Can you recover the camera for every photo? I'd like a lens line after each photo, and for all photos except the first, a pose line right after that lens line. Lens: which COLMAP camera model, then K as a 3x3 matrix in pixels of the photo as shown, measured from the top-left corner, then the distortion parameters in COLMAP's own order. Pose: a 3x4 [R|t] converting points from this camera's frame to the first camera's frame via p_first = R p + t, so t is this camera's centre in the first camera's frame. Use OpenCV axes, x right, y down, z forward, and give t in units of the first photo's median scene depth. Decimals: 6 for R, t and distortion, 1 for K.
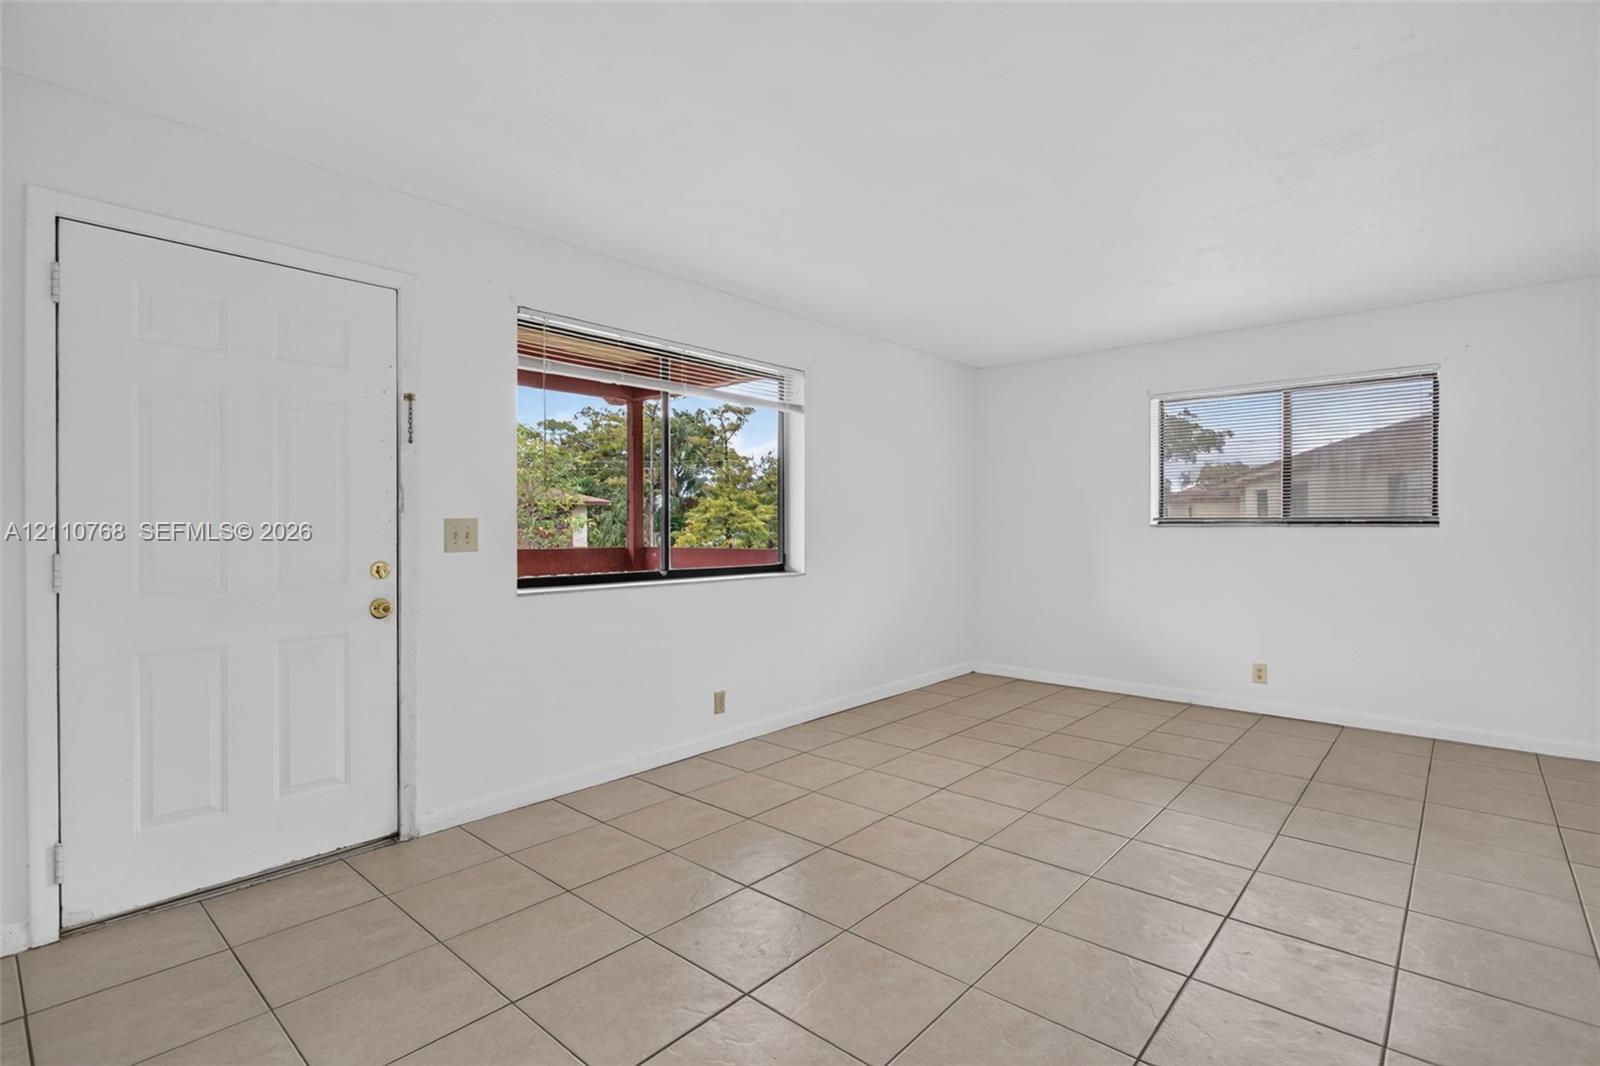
lens RADIAL K [[766.9, 0, 800.0], [0, 766.9, 533.0], [0, 0, 1]] dist [-0.004681, 0.000631]
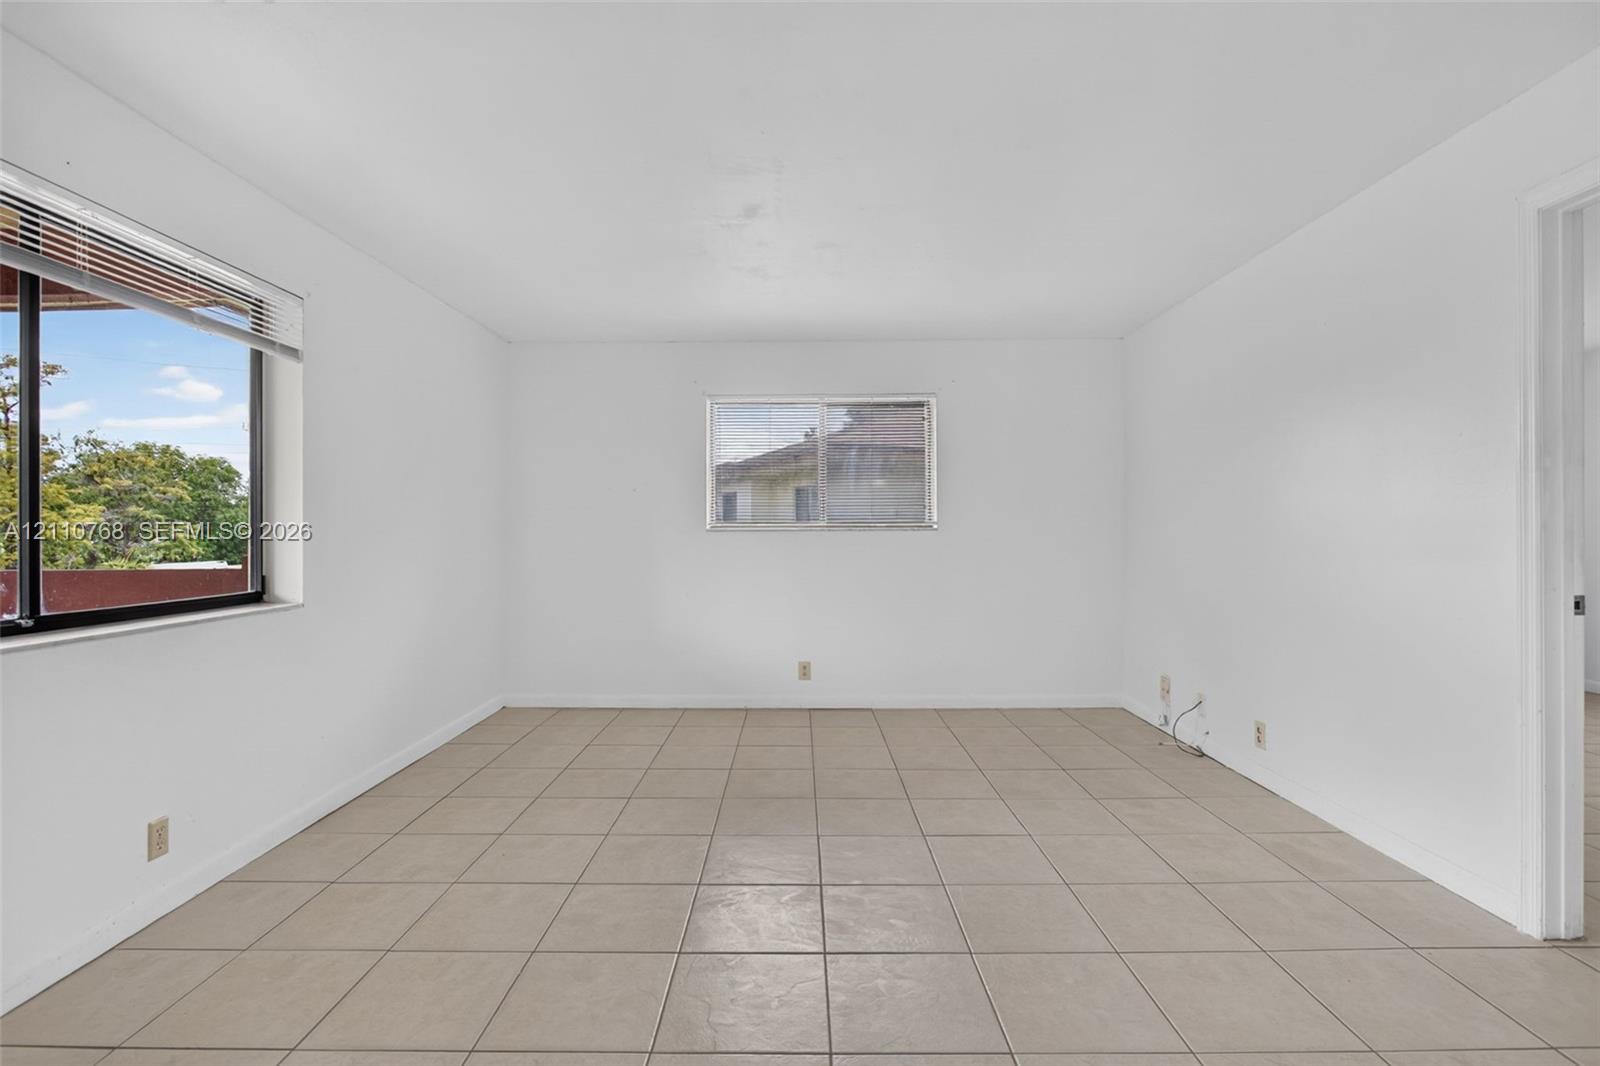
lens RADIAL K [[773.5, 0, 798.3], [0, 773.5, 530.4], [0, 0, 1]] dist [0.001006, -0.000732]
pose [[0.757947, -0.003173, 0.652308, -0.110656], [0.010451, 0.999919, -0.007280, -0.001312], [-0.652232, 0.012335, 0.757919, 0.227212]]
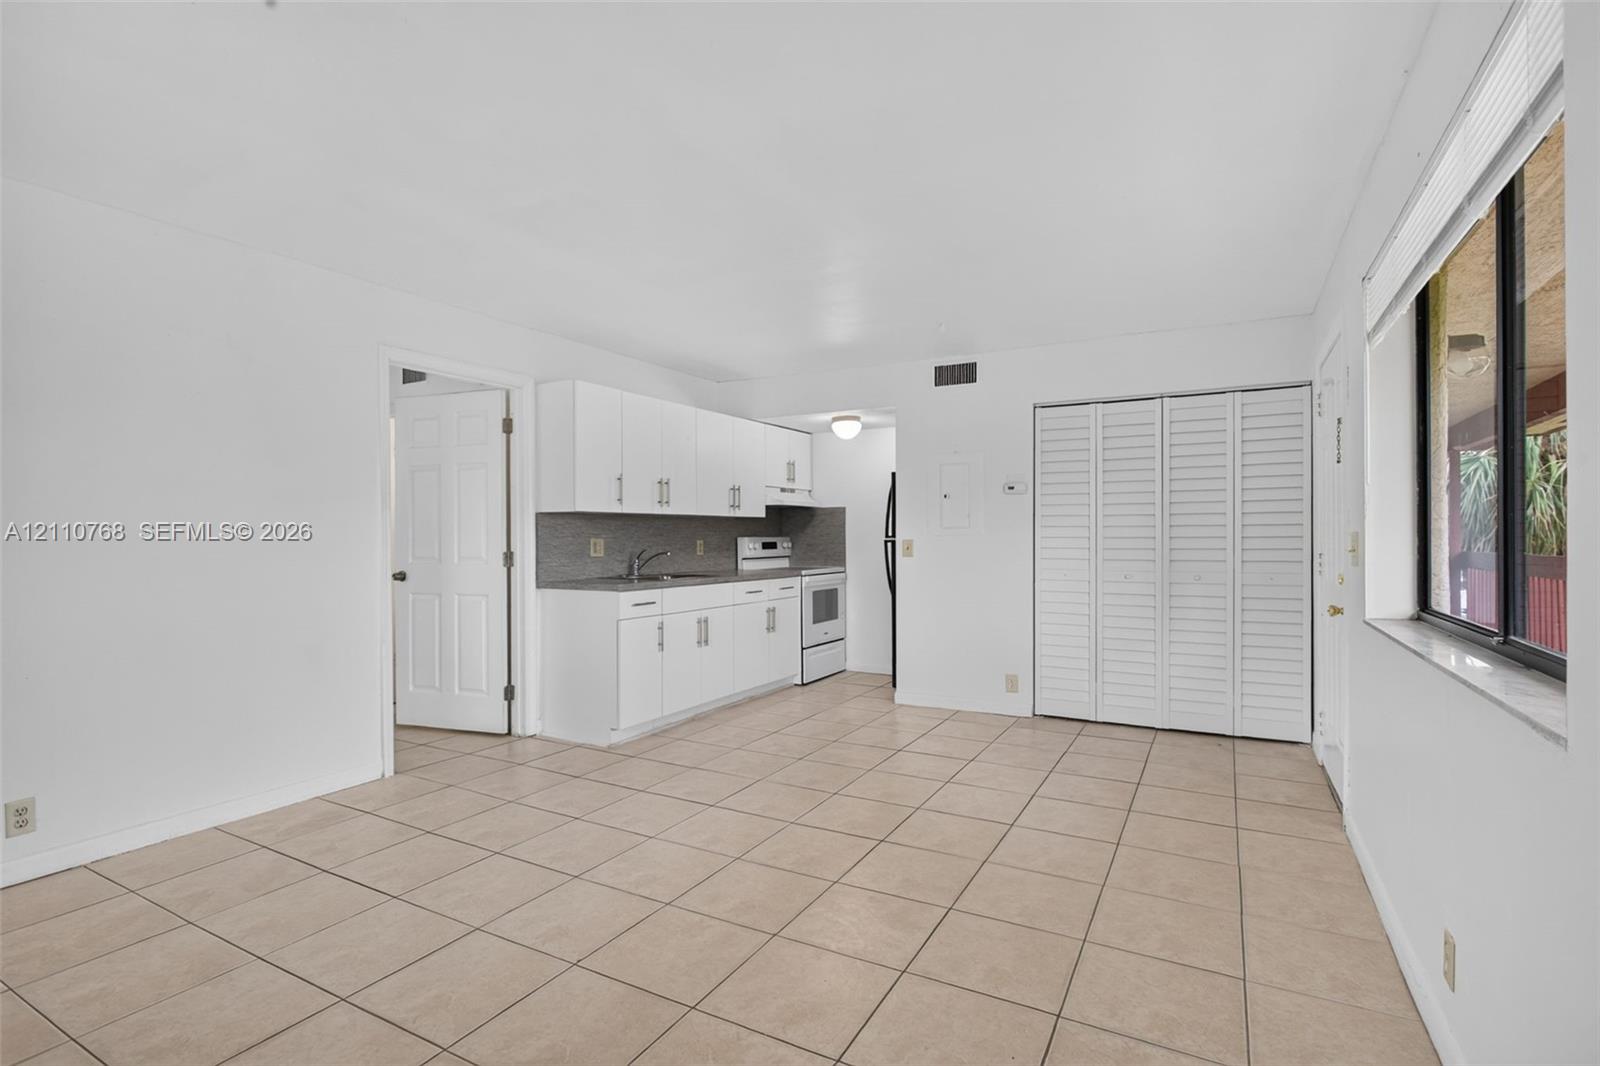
lens RADIAL K [[766.9, 0, 800.0], [0, 766.9, 533.0], [0, 0, 1]] dist [-0.004681, 0.000631]
pose [[-0.976125, 0.000509, -0.217210, 0.331058], [-0.000311, 0.999993, 0.003743, -0.014756], [0.217211, 0.003721, -0.976118, 1.287461]]
